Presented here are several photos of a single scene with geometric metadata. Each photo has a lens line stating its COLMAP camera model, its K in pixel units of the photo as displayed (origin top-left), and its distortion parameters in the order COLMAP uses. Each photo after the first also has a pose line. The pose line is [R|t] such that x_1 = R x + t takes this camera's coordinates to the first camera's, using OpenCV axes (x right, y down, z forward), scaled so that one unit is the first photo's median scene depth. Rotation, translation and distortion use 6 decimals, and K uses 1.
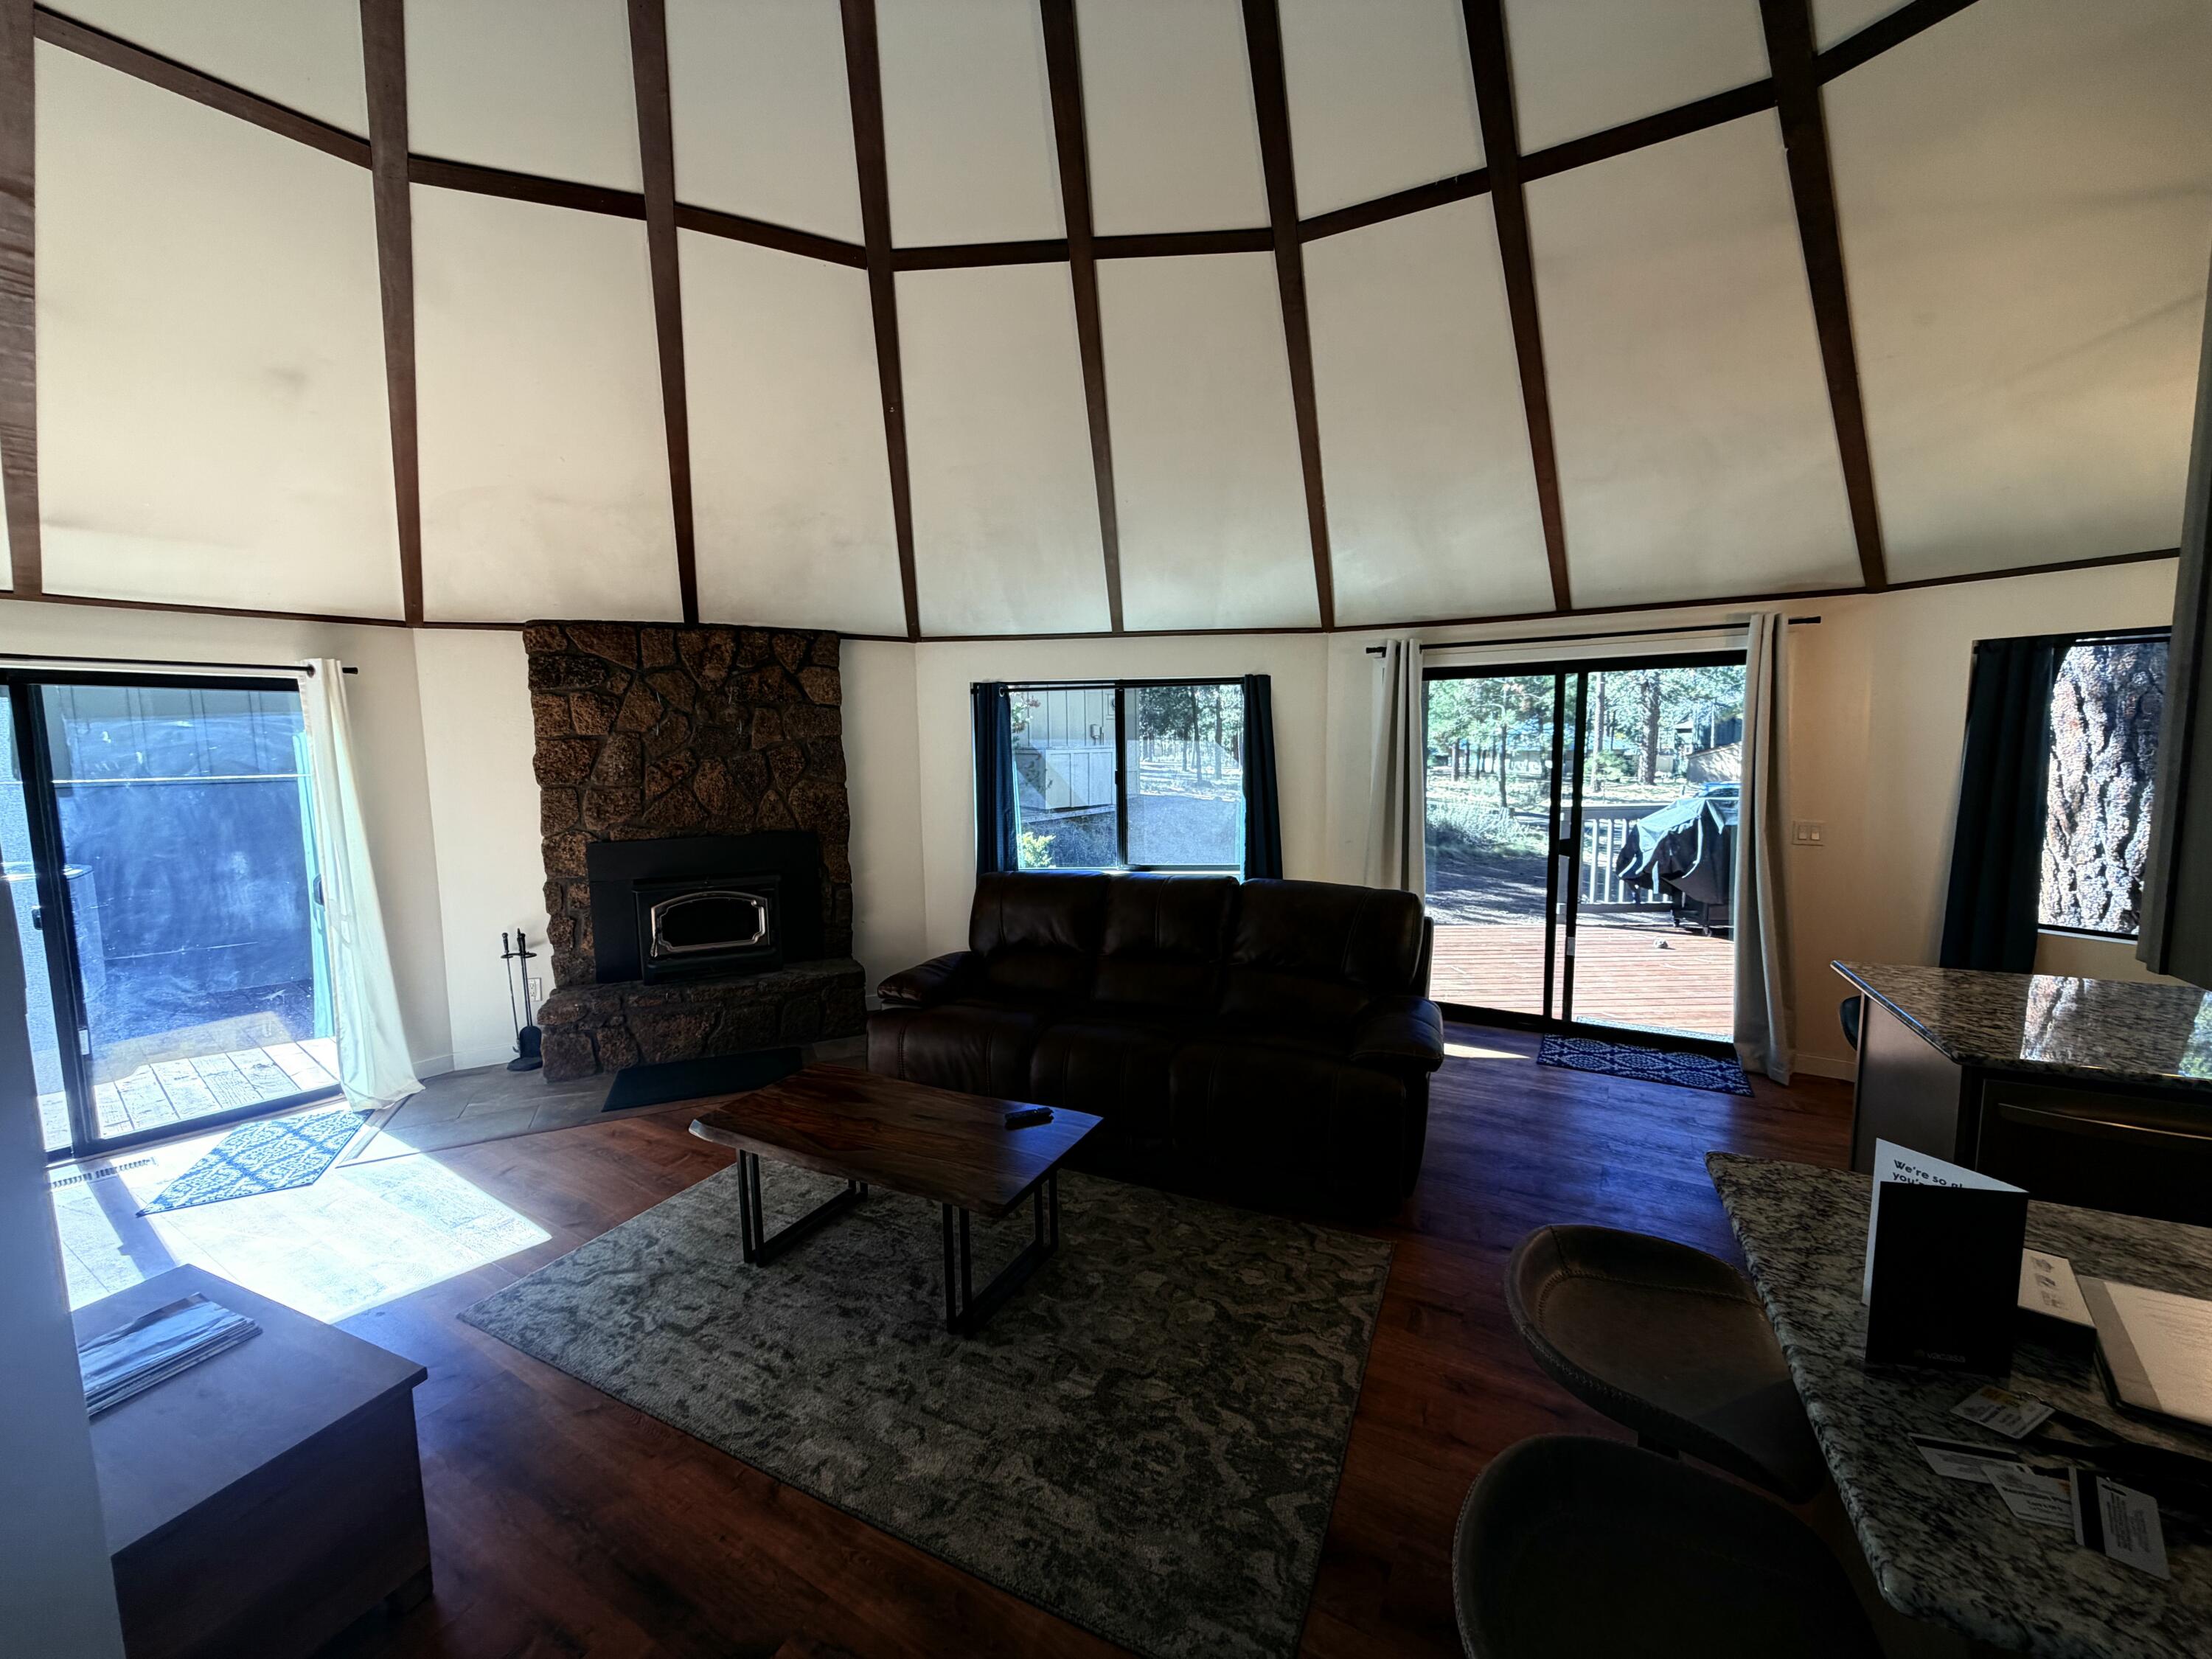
lens RADIAL K [[872.4, 0, 1102.7], [0, 872.4, 833.2], [0, 0, 1]] dist [-0.001048, -0.000361]
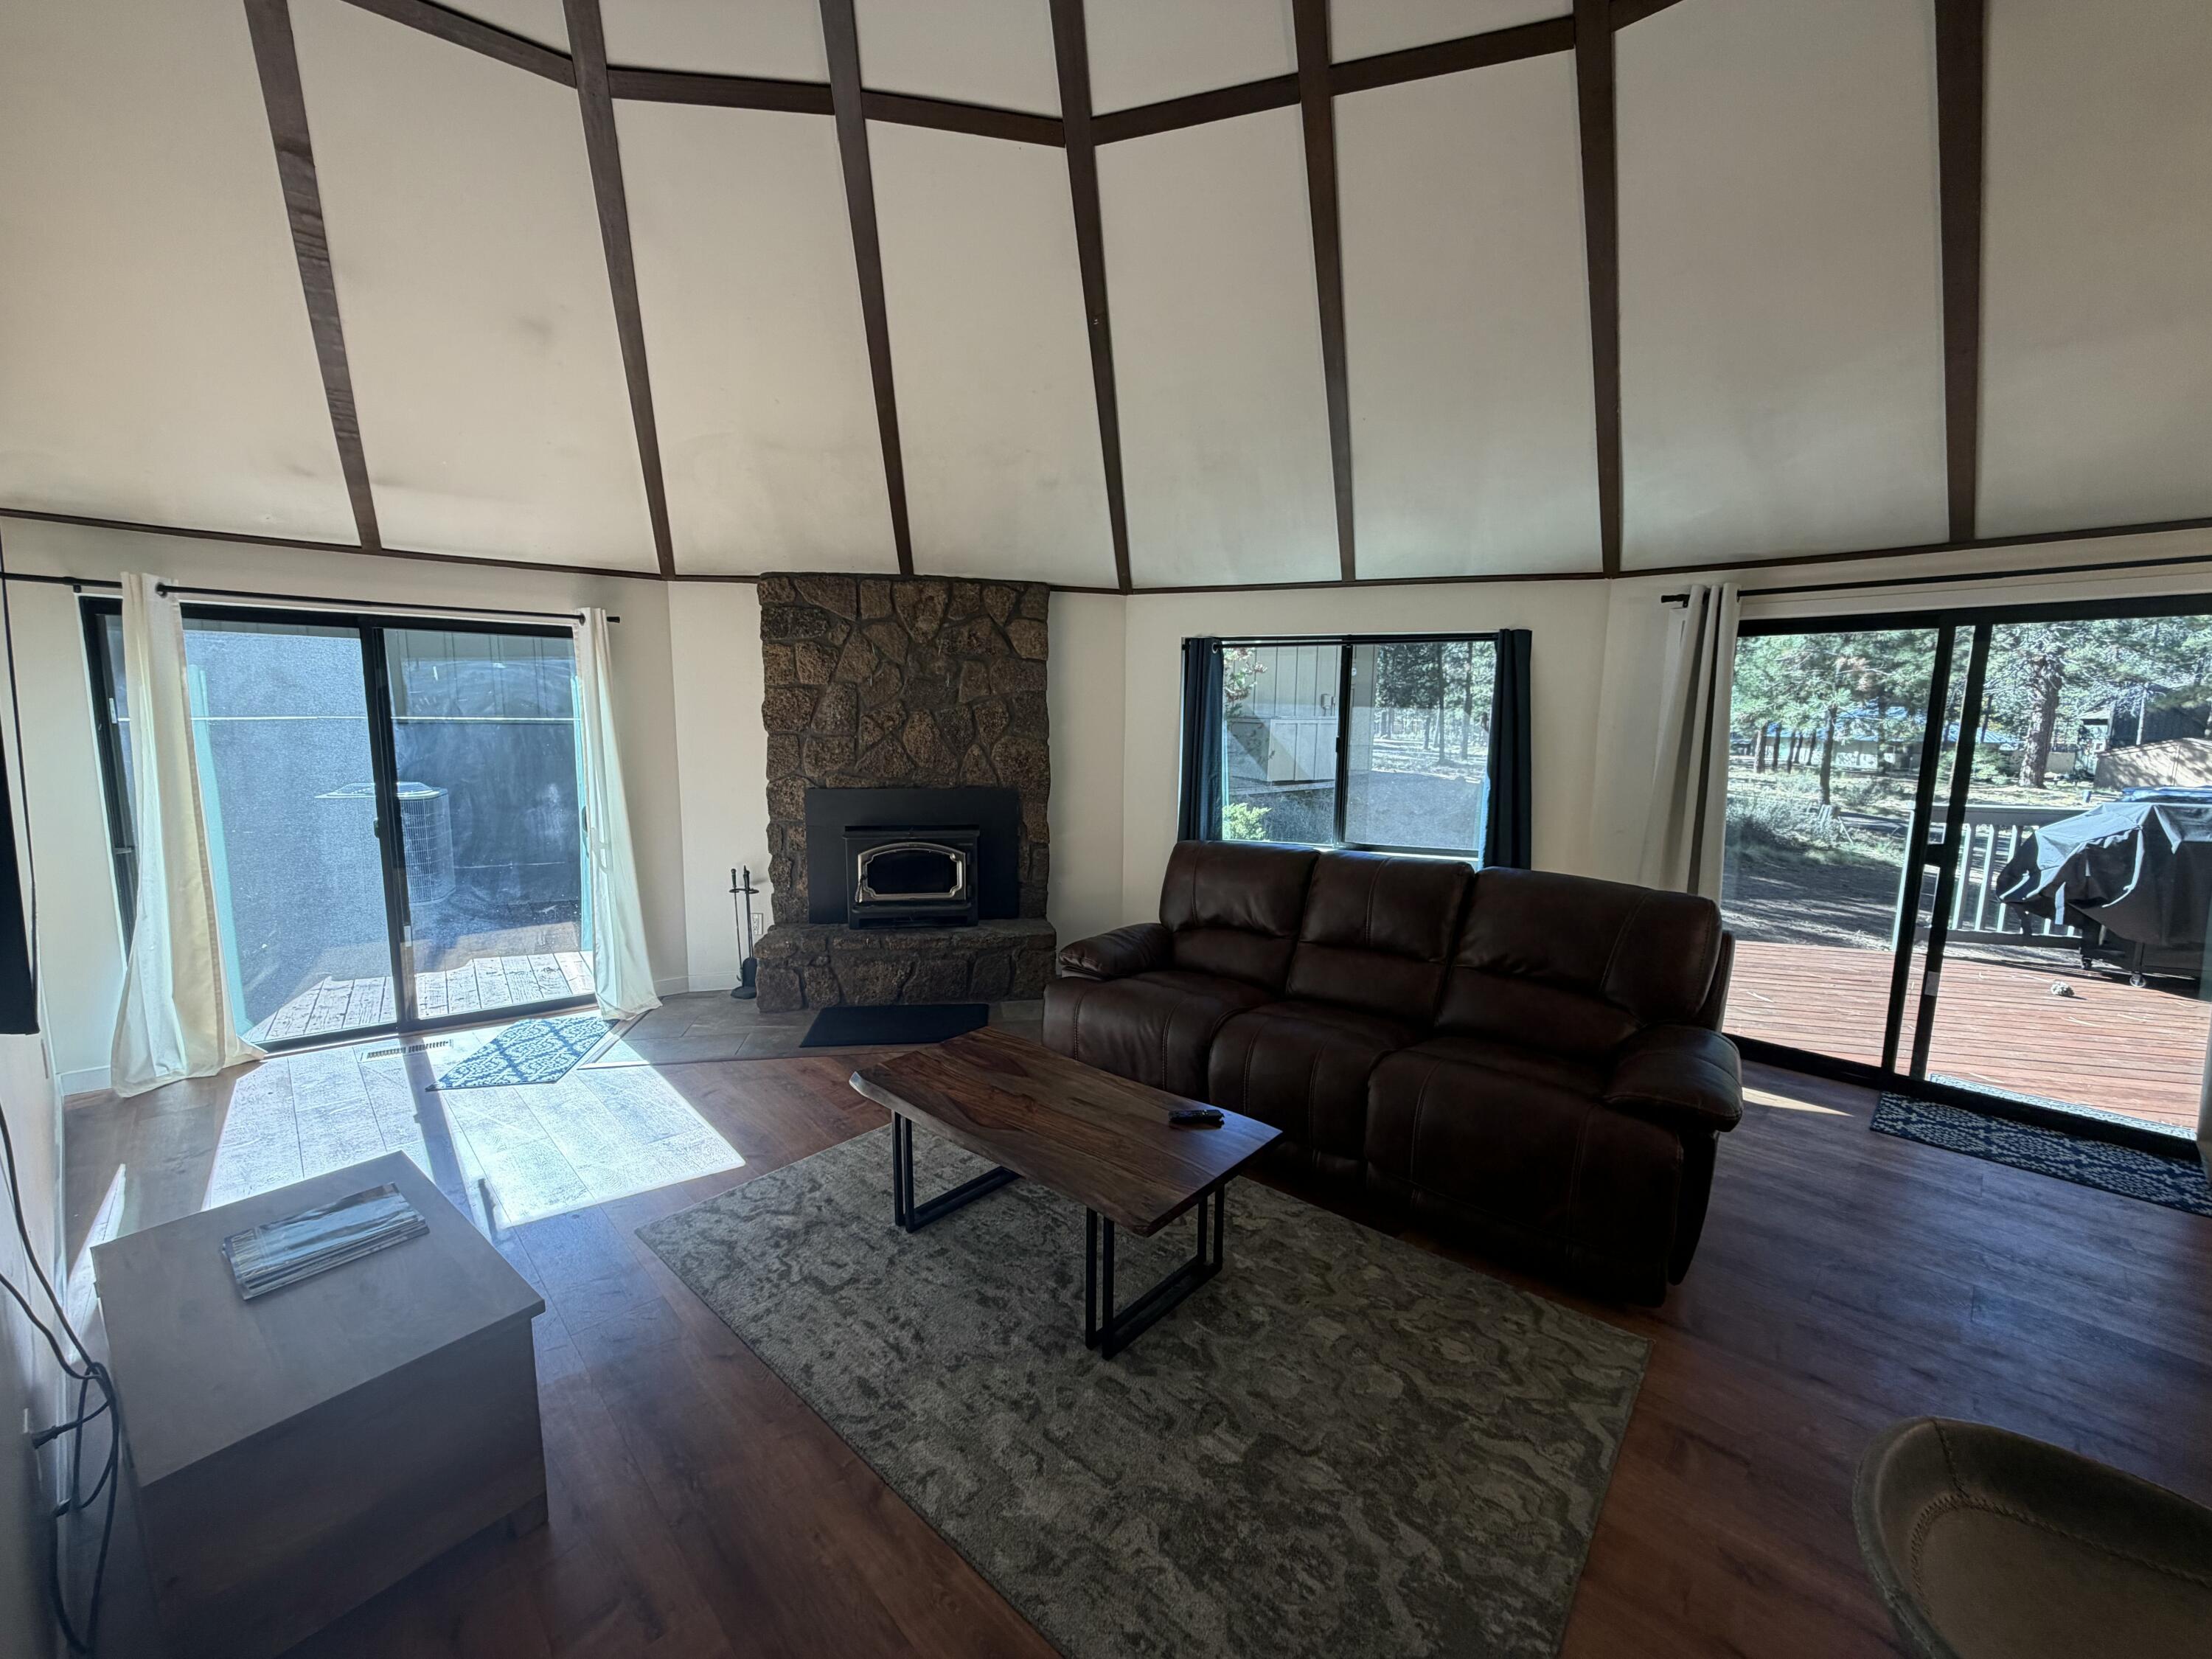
lens RADIAL K [[872.4, 0, 1102.7], [0, 872.4, 833.2], [0, 0, 1]] dist [-0.001048, -0.000361]
pose [[0.965753, 0.059911, -0.252451, 0.021781], [-0.051917, 0.997920, 0.038217, 0.007757], [0.254216, -0.023802, 0.966855, 0.099688]]
